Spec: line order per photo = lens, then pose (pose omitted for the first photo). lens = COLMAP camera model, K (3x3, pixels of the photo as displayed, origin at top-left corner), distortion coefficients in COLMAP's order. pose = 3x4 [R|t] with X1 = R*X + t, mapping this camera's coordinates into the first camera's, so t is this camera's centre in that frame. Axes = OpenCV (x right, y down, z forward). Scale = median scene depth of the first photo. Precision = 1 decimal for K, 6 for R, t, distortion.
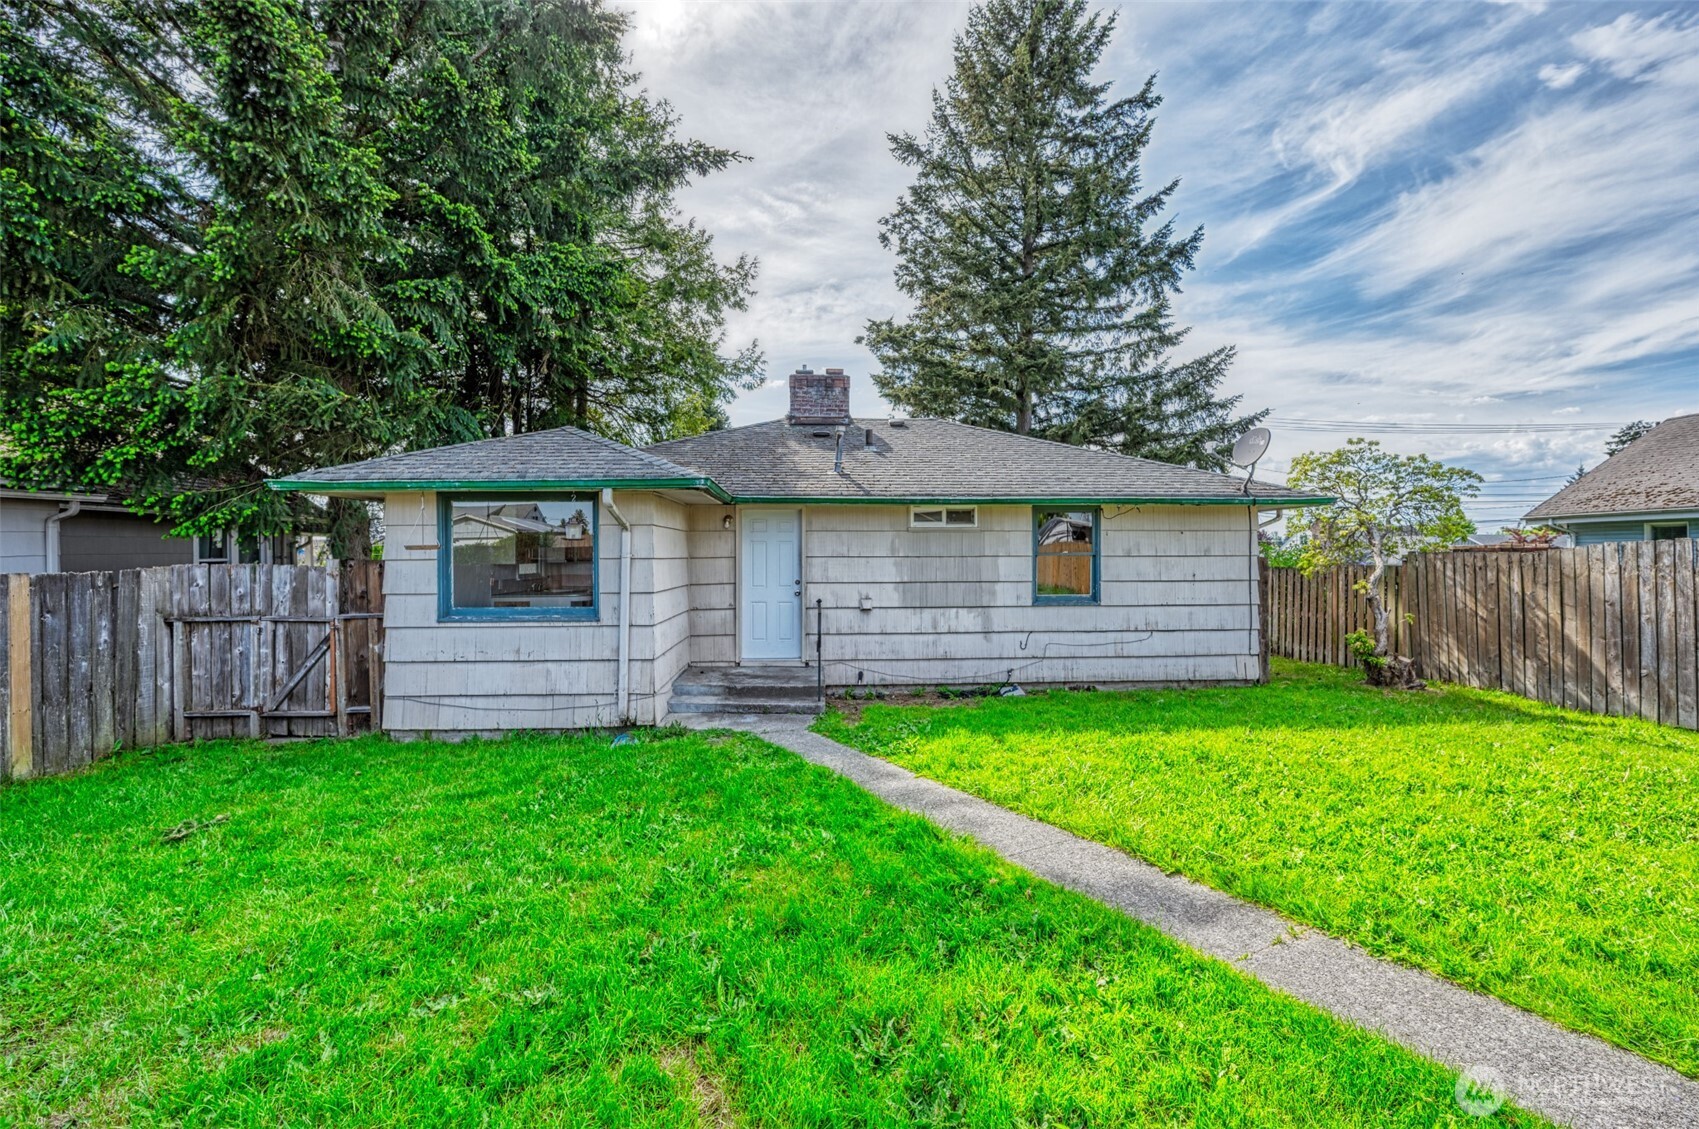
lens RADIAL K [[680.8, 0, 850.0], [0, 680.8, 548.8], [0, 0, 1]] dist [-0.003646, -0.000970]
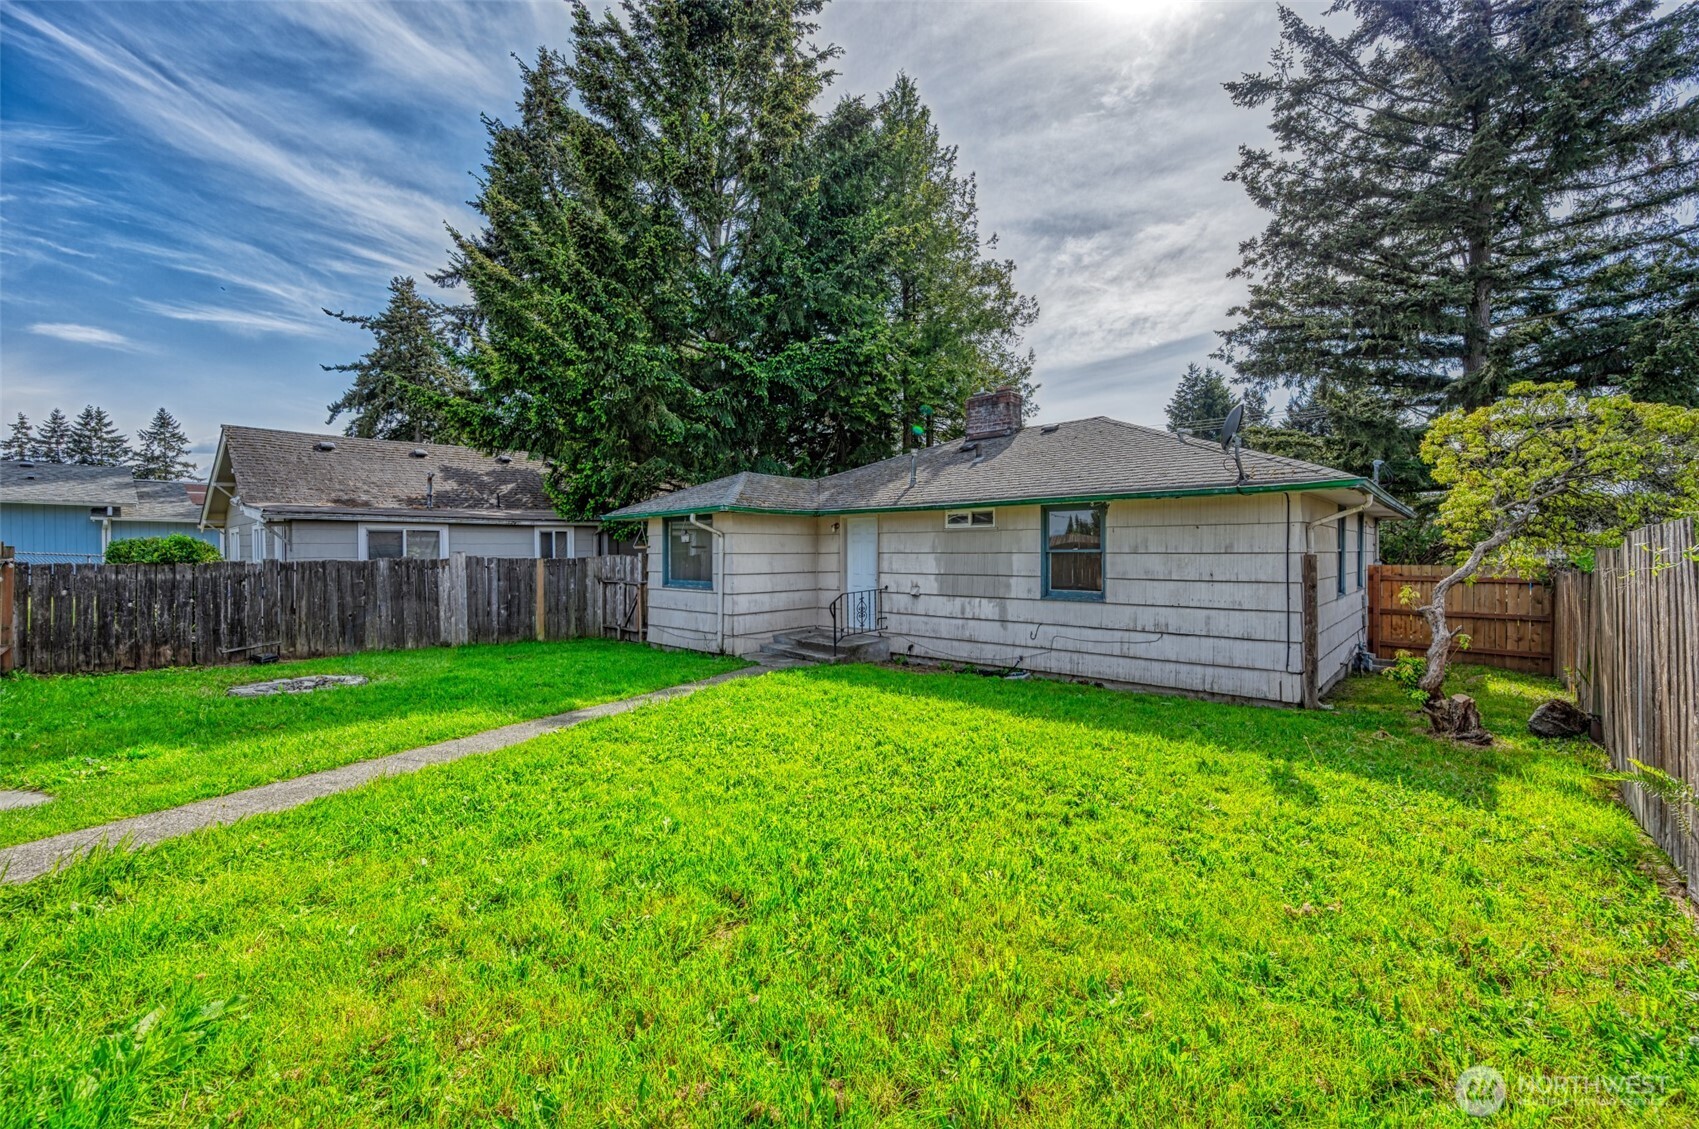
lens RADIAL K [[680.8, 0, 855.4], [0, 680.8, 541.3], [0, 0, 1]] dist [-0.003646, -0.000970]
pose [[0.704254, -0.009220, -0.709889, 0.827082], [0.006088, 0.999957, -0.006948, -0.001582], [0.709922, 0.000571, 0.704280, 0.040165]]
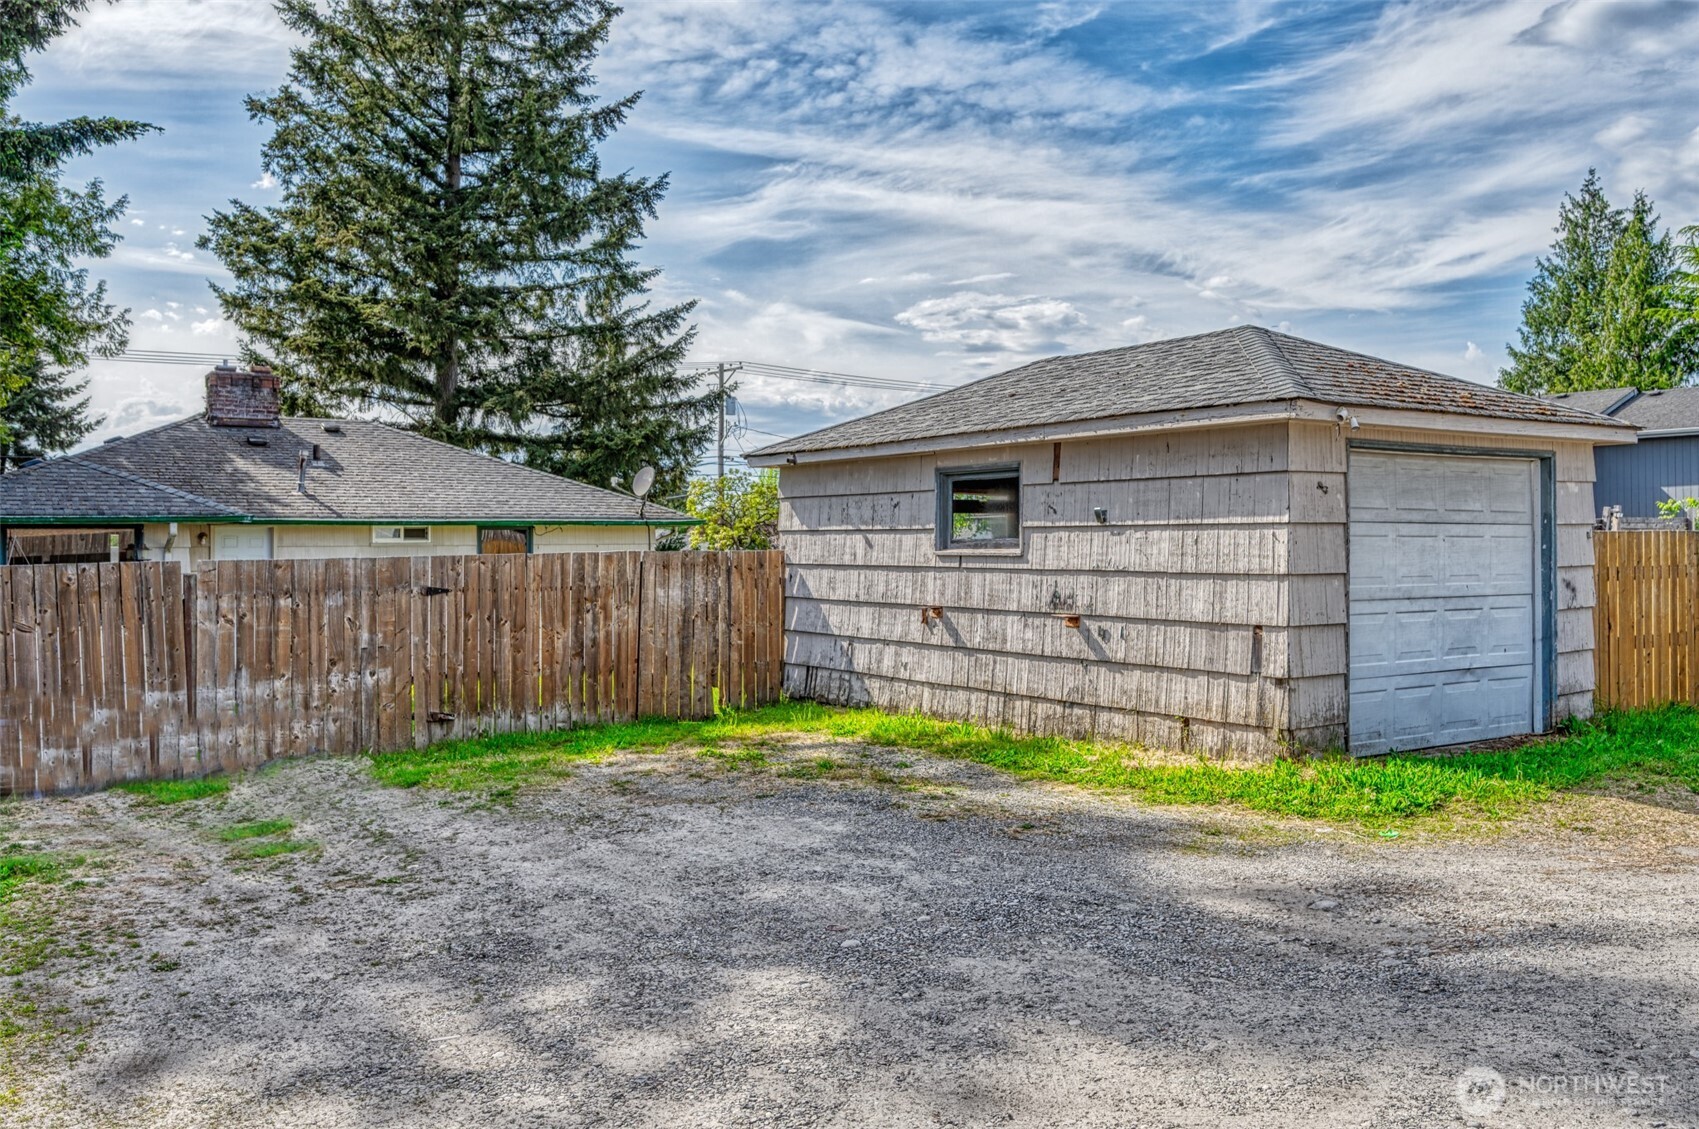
lens RADIAL K [[1392.5, 0, 846.5], [0, 1392.5, 561.5], [0, 0, 1]] dist [-0.027390, -0.030446]
pose [[0.853024, -0.009240, 0.521790, -0.453995], [0.001254, 0.999877, 0.015656, -0.036894], [-0.521870, -0.012701, 0.852930, -1.426207]]
